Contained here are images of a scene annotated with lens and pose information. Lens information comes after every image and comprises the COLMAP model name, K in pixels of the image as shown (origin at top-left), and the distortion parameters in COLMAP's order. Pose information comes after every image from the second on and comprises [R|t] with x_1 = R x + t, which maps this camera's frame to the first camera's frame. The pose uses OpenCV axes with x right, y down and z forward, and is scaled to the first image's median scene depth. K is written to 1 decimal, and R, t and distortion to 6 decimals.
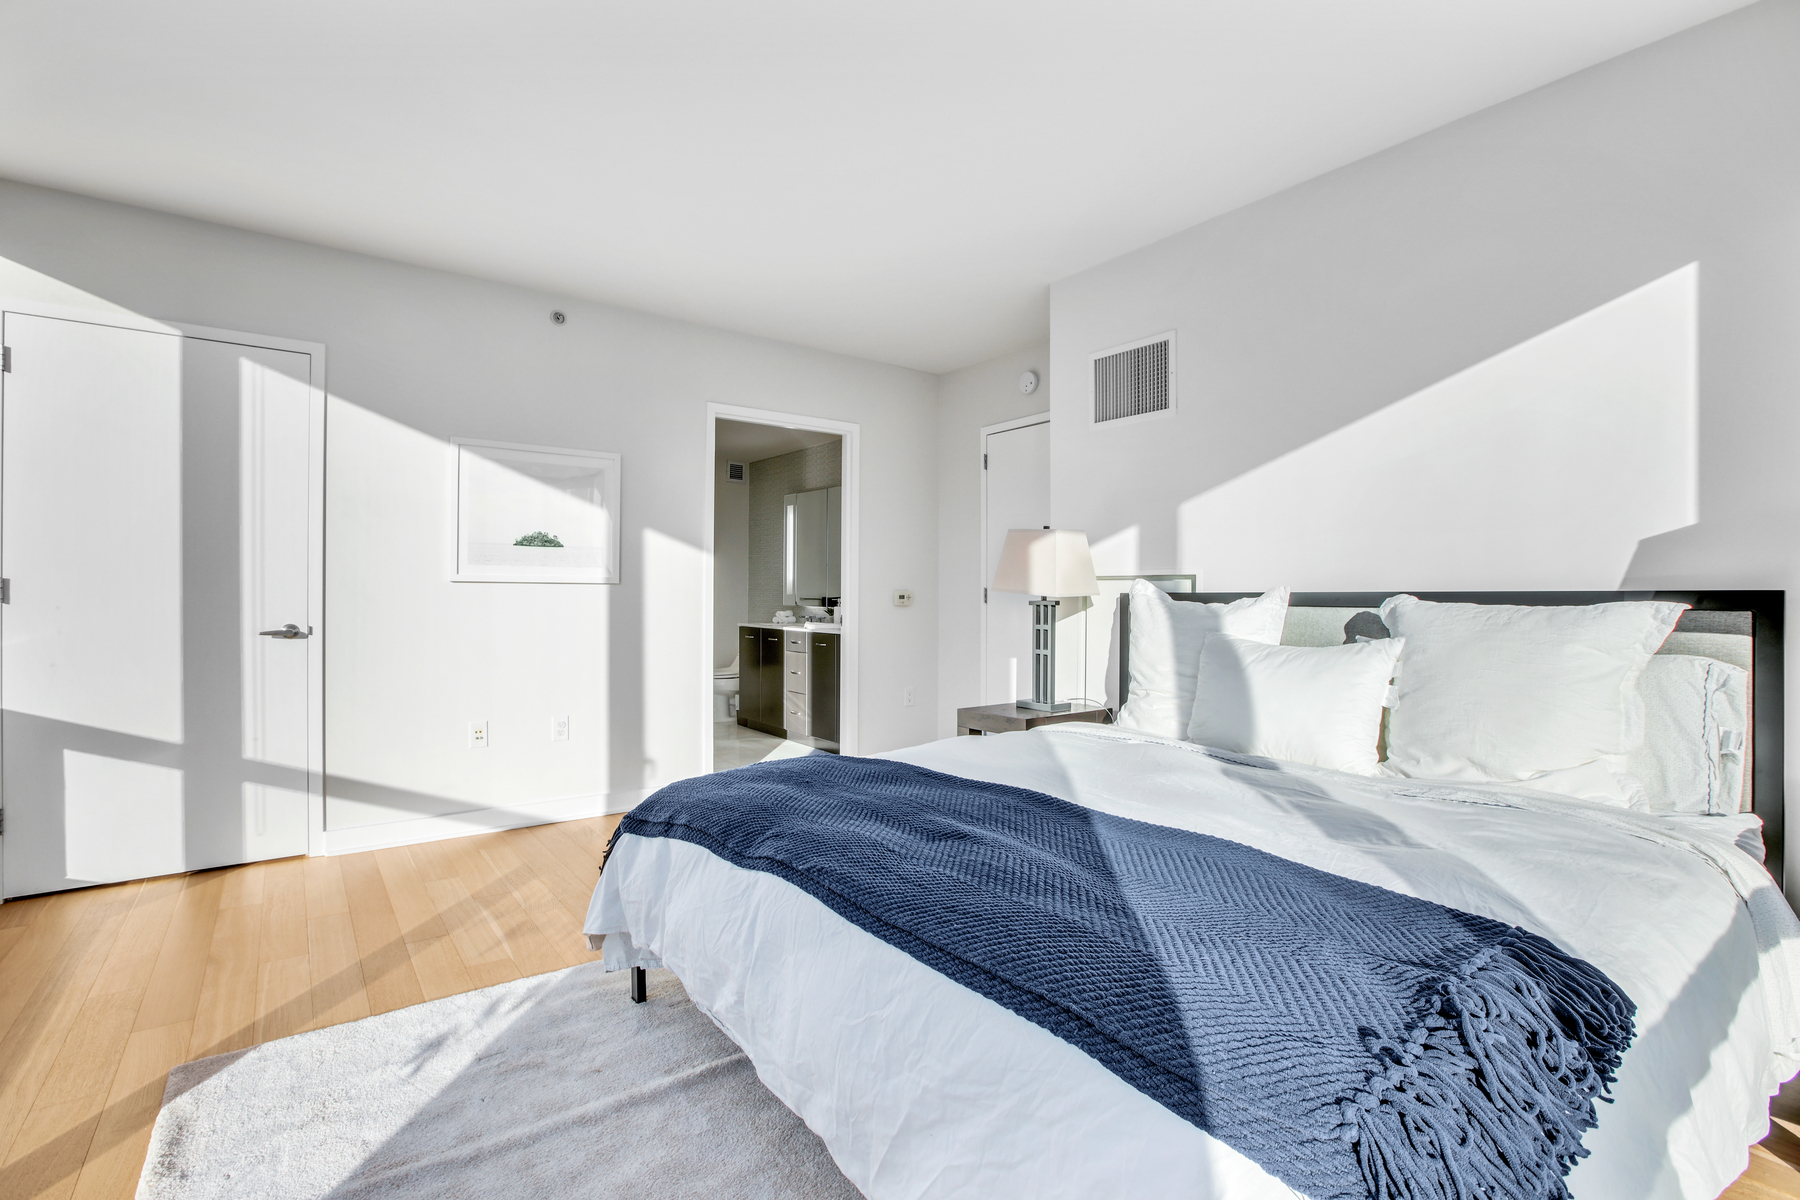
lens RADIAL K [[821.3, 0, 886.6], [0, 821.3, 580.6], [0, 0, 1]] dist [-0.043450, 0.020930]
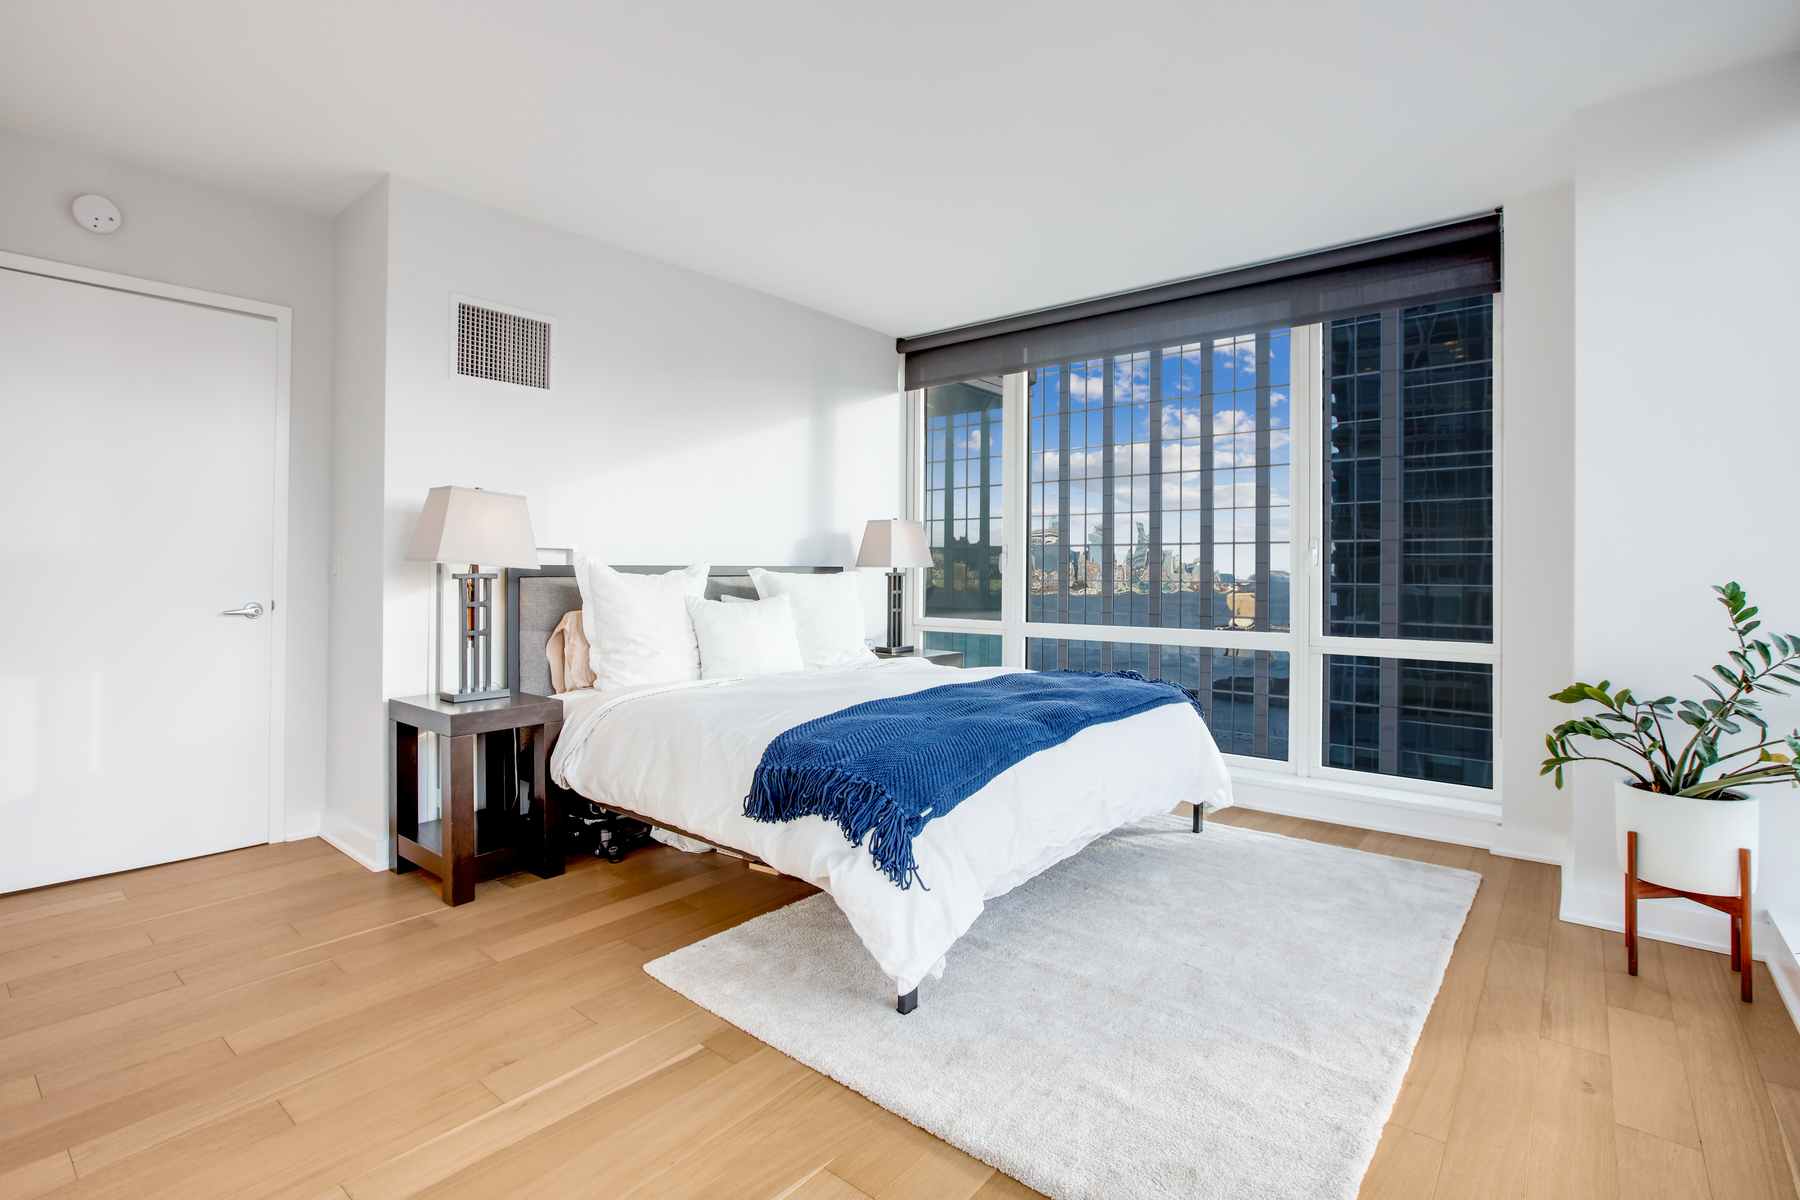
lens RADIAL K [[821.3, 0, 886.6], [0, 821.3, 580.6], [0, 0, 1]] dist [-0.043450, 0.020930]
pose [[-0.235050, -0.012864, 0.971898, -0.740927], [-0.023553, 0.999694, 0.007536, 0.015561], [-0.971698, -0.021120, -0.235281, 0.778907]]
